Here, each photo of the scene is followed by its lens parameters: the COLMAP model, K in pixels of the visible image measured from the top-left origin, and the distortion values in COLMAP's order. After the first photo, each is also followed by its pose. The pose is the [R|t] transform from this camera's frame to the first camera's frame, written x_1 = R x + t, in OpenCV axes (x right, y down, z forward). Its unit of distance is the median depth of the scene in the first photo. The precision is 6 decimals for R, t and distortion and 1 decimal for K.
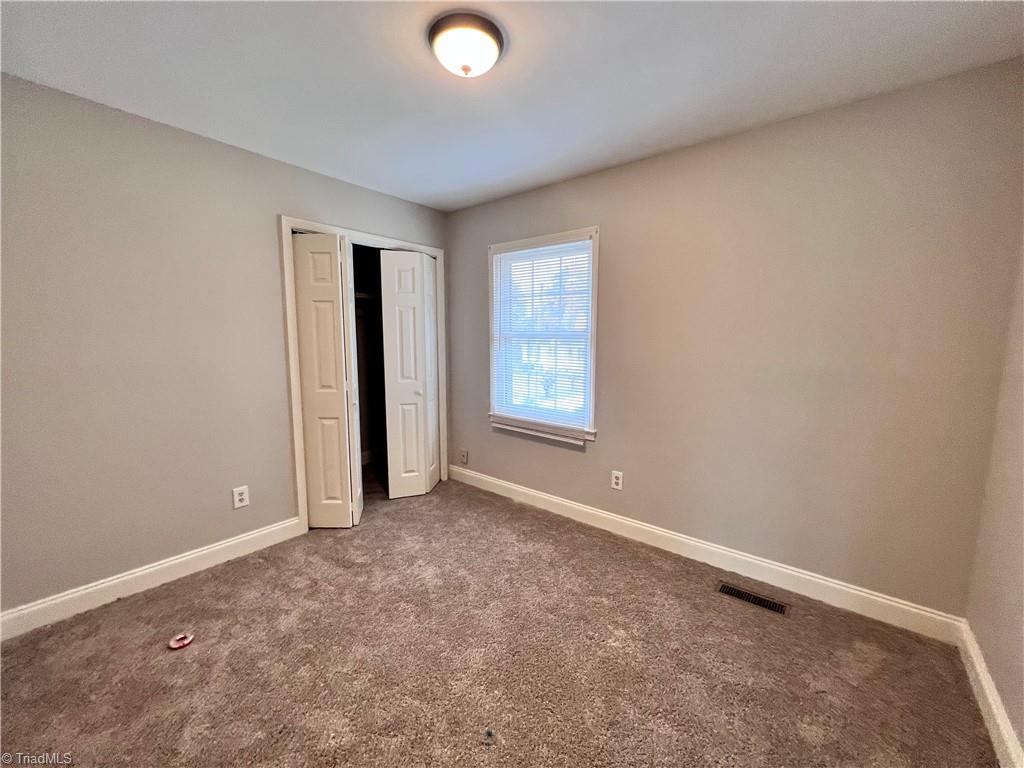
lens RADIAL K [[409.1, 0, 512.8], [0, 409.1, 383.0], [0, 0, 1]] dist [-0.002771, 0.000781]
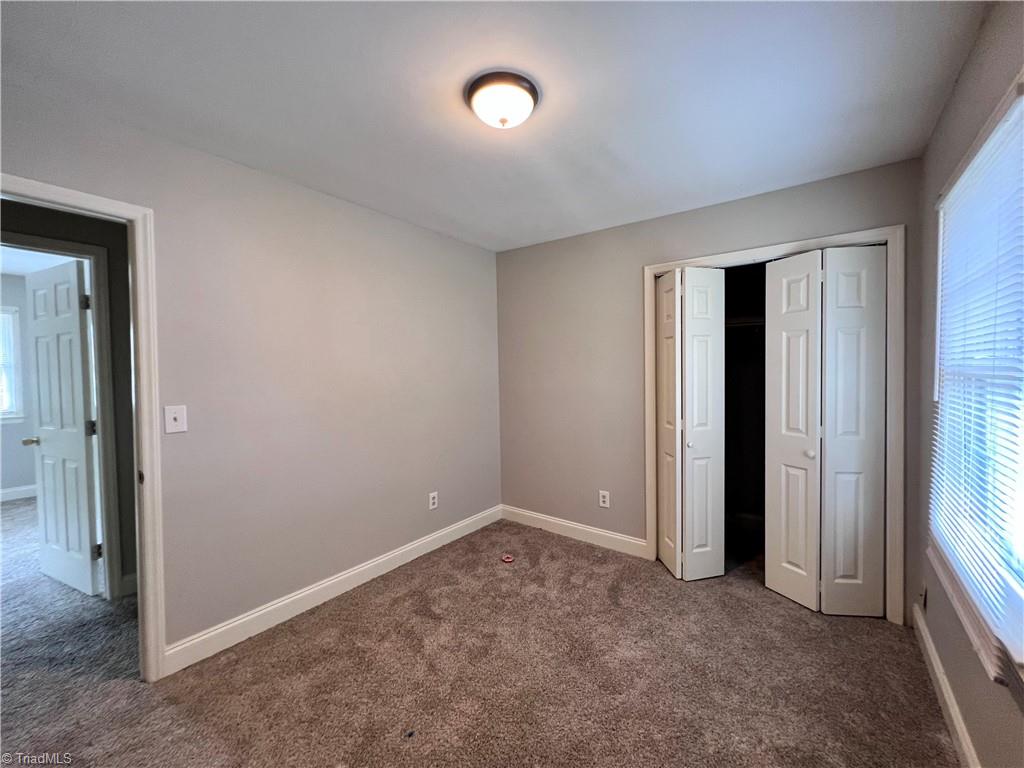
lens RADIAL K [[409.1, 0, 512.8], [0, 409.1, 383.0], [0, 0, 1]] dist [-0.002771, 0.000781]
pose [[0.029058, 0.026933, -0.999215, 0.528229], [-0.106583, 0.994021, 0.023693, -0.070638], [0.993879, 0.105811, 0.031755, 0.586528]]
